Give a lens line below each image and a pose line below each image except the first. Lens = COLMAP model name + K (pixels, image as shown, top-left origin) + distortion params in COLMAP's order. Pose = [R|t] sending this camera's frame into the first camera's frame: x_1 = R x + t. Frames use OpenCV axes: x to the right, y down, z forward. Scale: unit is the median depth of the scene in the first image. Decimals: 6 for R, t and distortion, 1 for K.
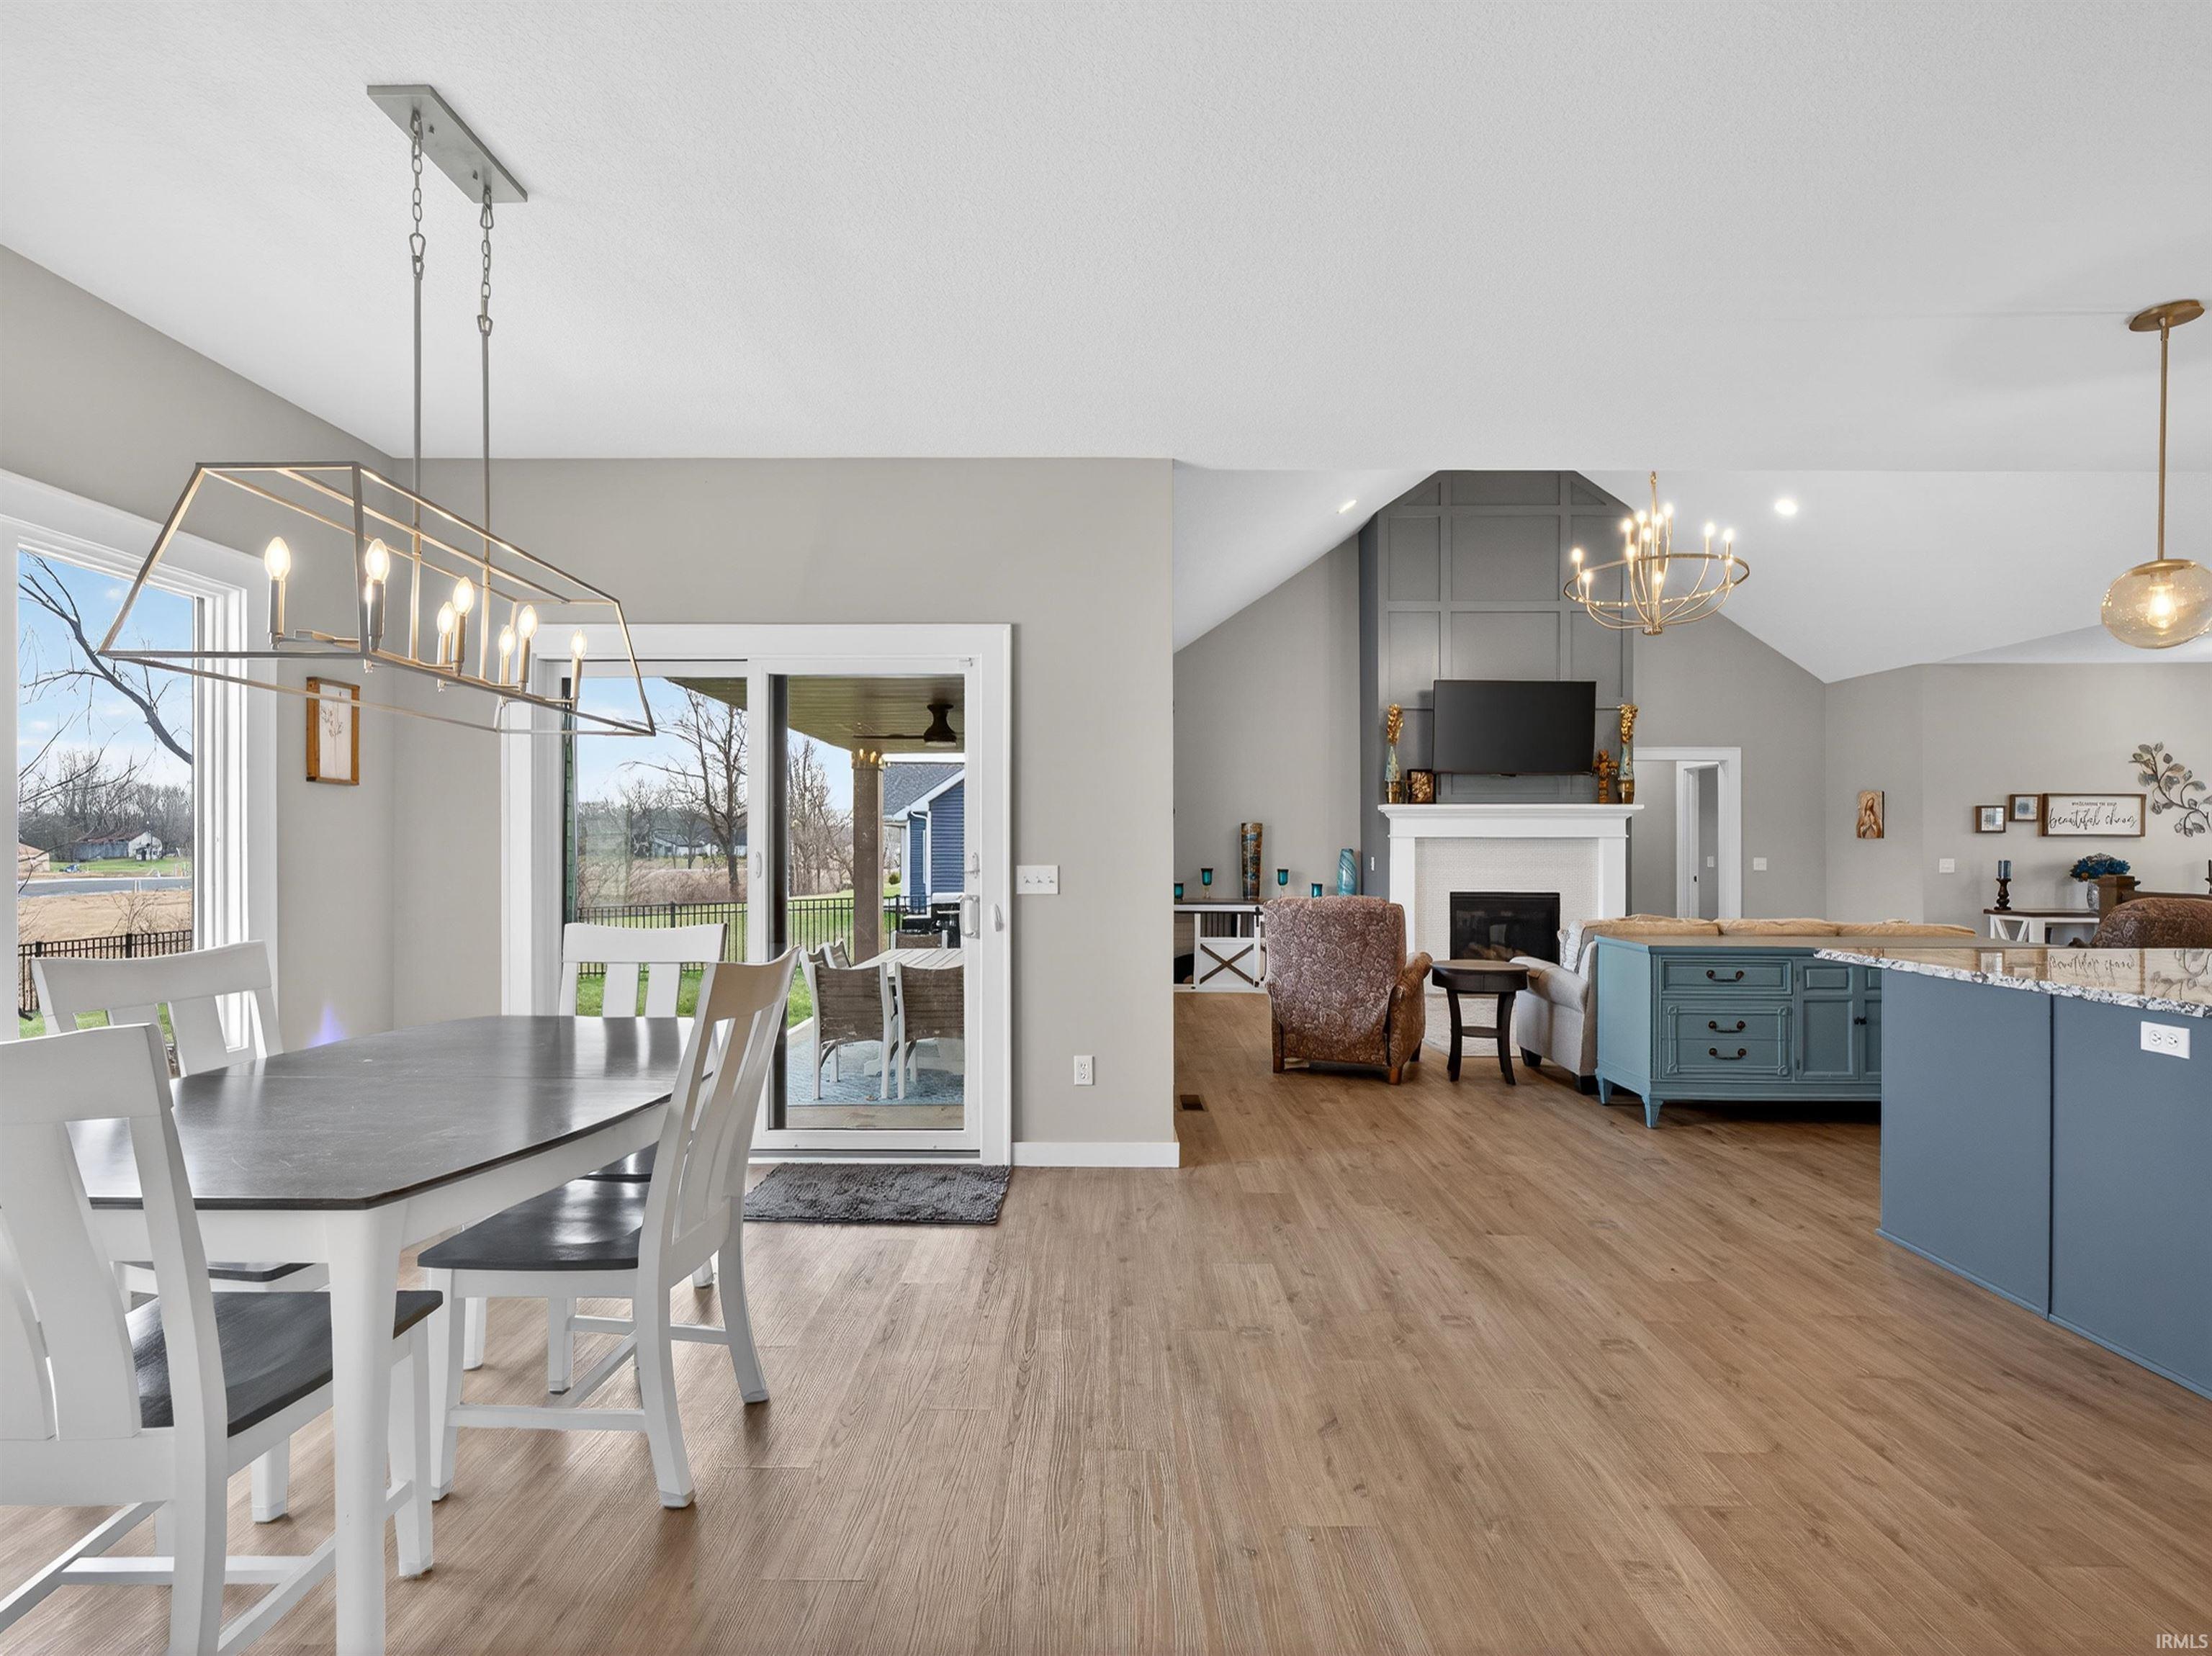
lens RADIAL K [[1046.8, 0, 1093.1], [0, 1046.8, 844.9], [0, 0, 1]] dist [-0.000924, -0.000272]
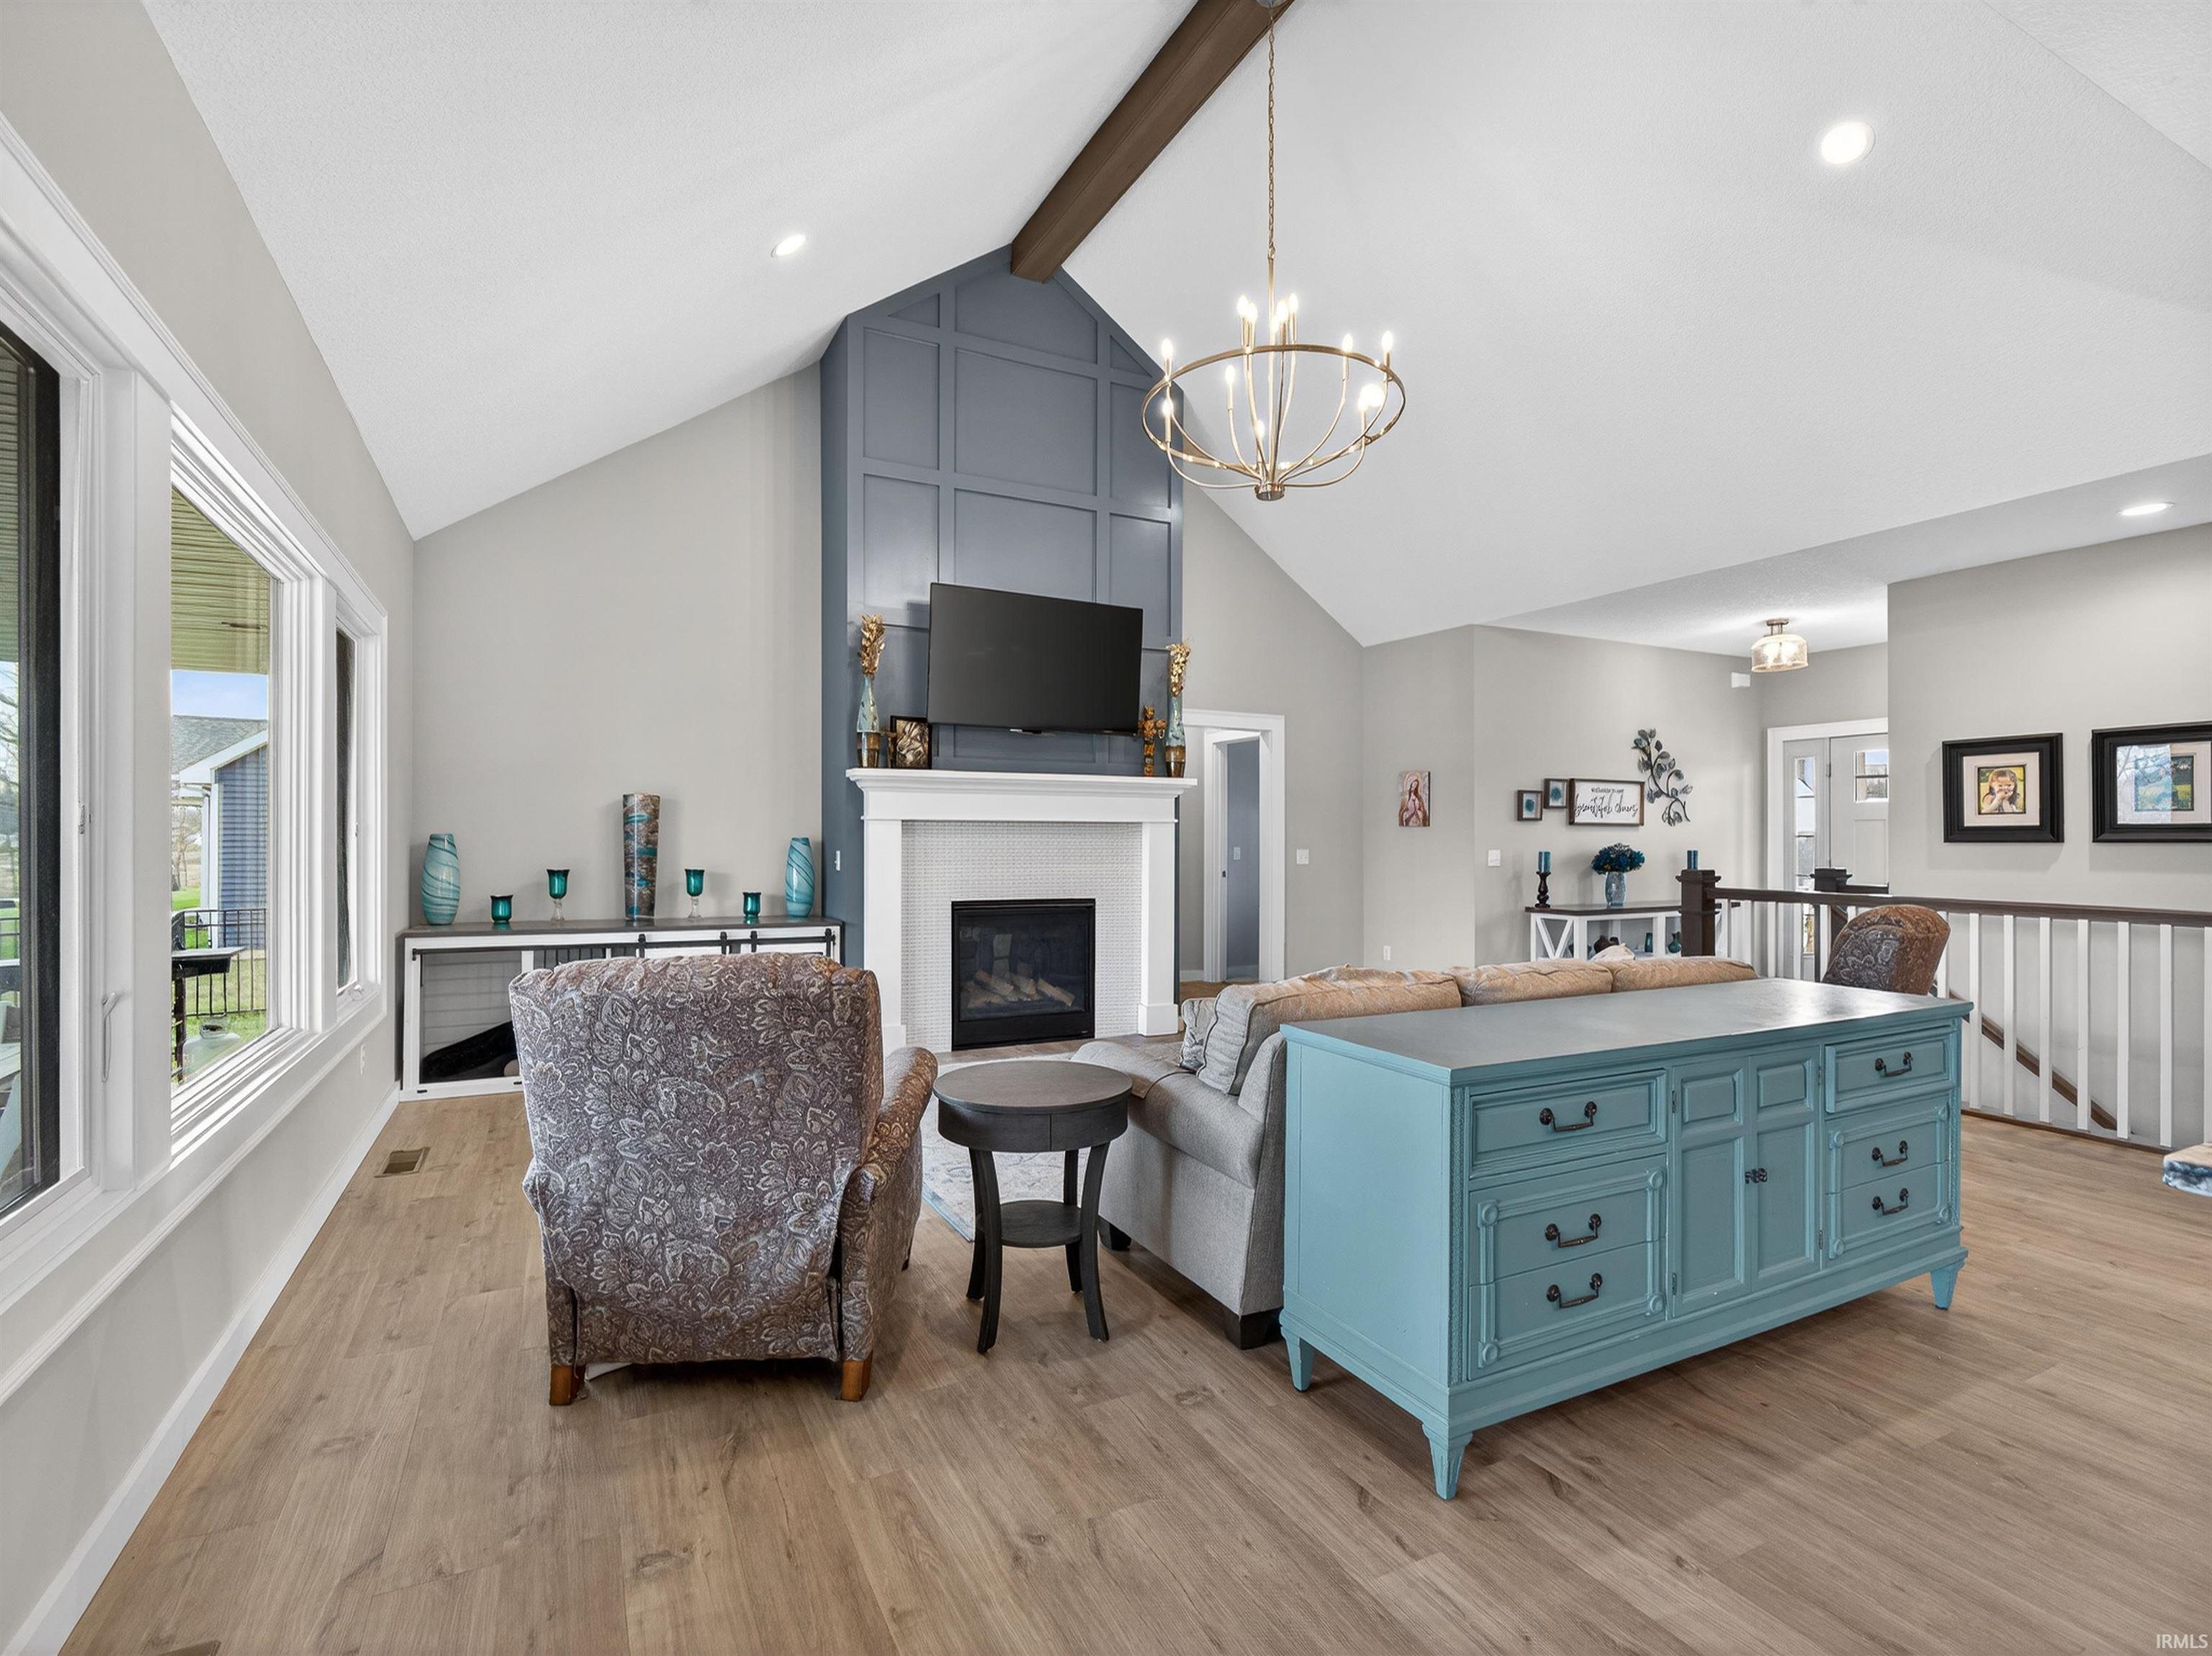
lens RADIAL K [[1046.8, 0, 1096.8], [0, 1046.8, 834.4], [0, 0, 1]] dist [-0.000924, -0.000272]
pose [[0.885031, 0.003366, 0.465520, 0.116985], [-0.003500, 0.999994, -0.000576, 0.001955], [-0.465519, -0.001120, 0.885037, 0.383442]]
